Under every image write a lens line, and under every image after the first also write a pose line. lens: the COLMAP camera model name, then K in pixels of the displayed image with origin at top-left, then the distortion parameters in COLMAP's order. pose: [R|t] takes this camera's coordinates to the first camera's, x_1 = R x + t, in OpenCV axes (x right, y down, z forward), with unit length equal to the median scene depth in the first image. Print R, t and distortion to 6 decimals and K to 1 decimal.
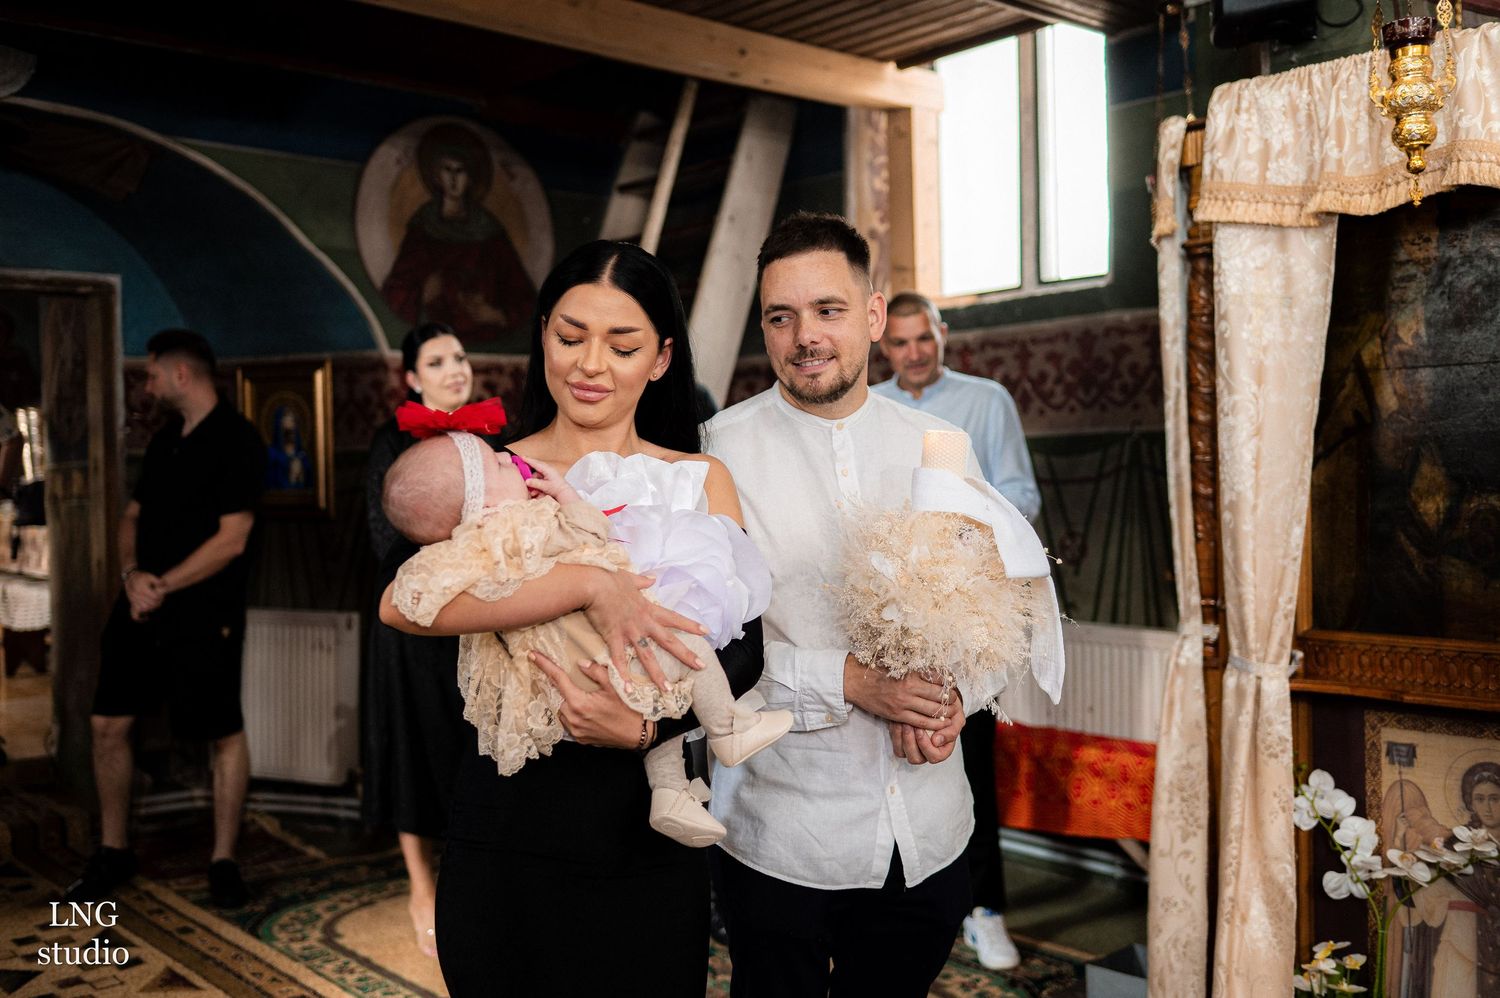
lens RADIAL K [[1466.2, 0, 754.3], [0, 1466.2, 502.9], [0, 0, 1]] dist [-0.001248, 0.000000]
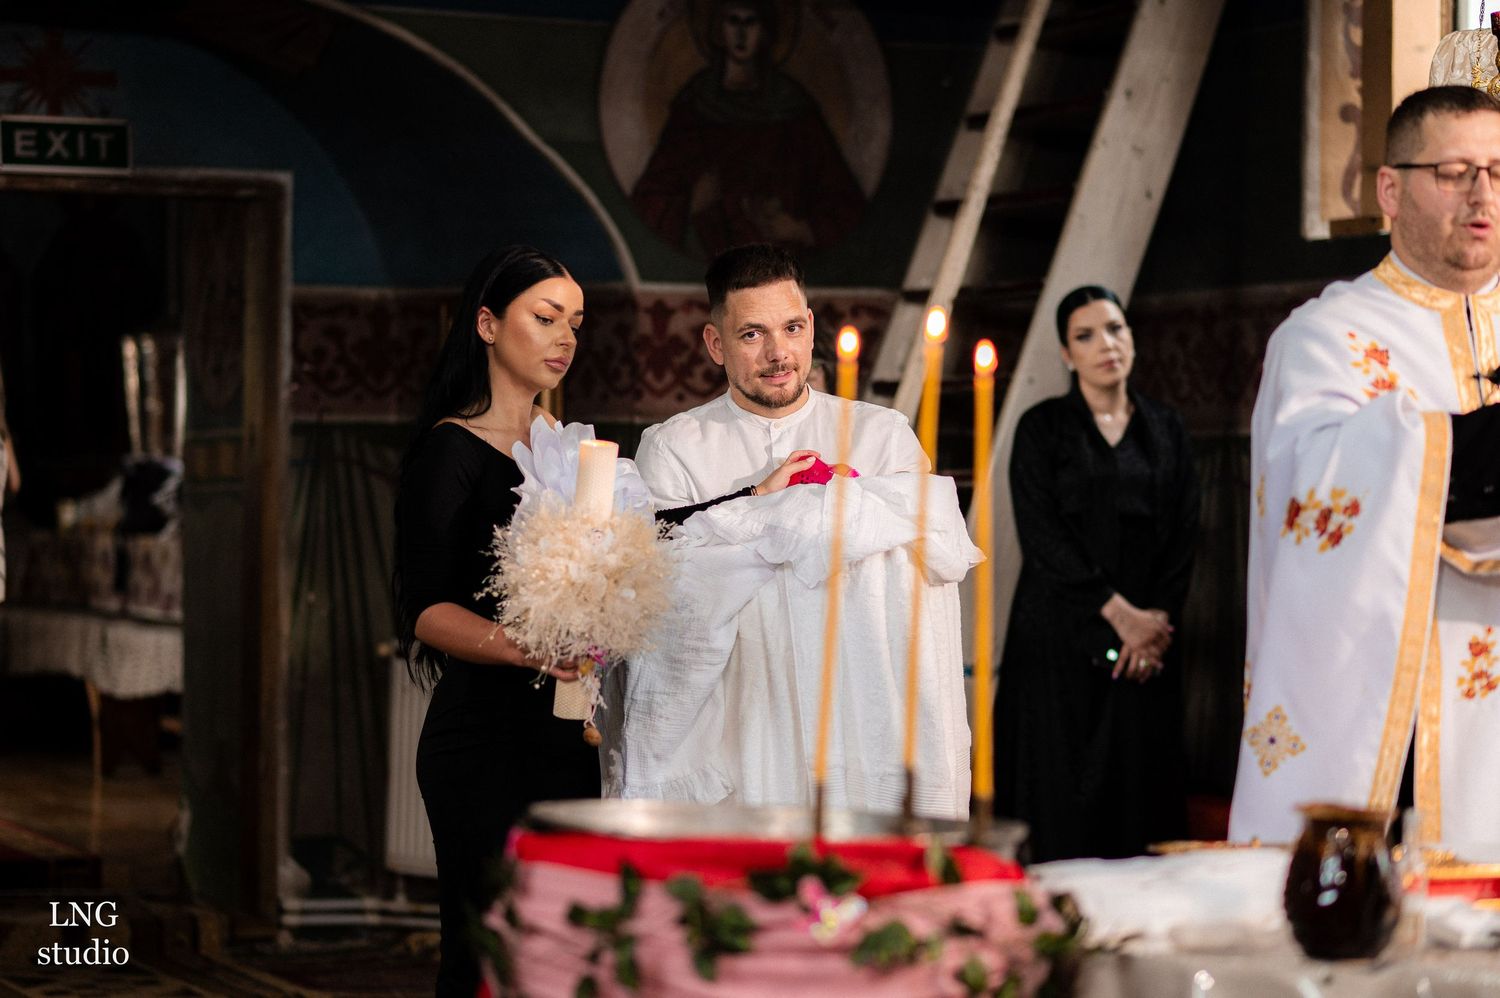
lens RADIAL K [[3626.0, 0, 751.3], [0, 3626.0, 497.4], [0, 0, 1]] dist [-0.030755, 0.000000]
pose [[0.959670, 0.028095, -0.279722, 0.287815], [-0.031802, 0.999456, -0.008724, 0.012723], [0.279325, 0.017268, 0.960041, -0.646095]]
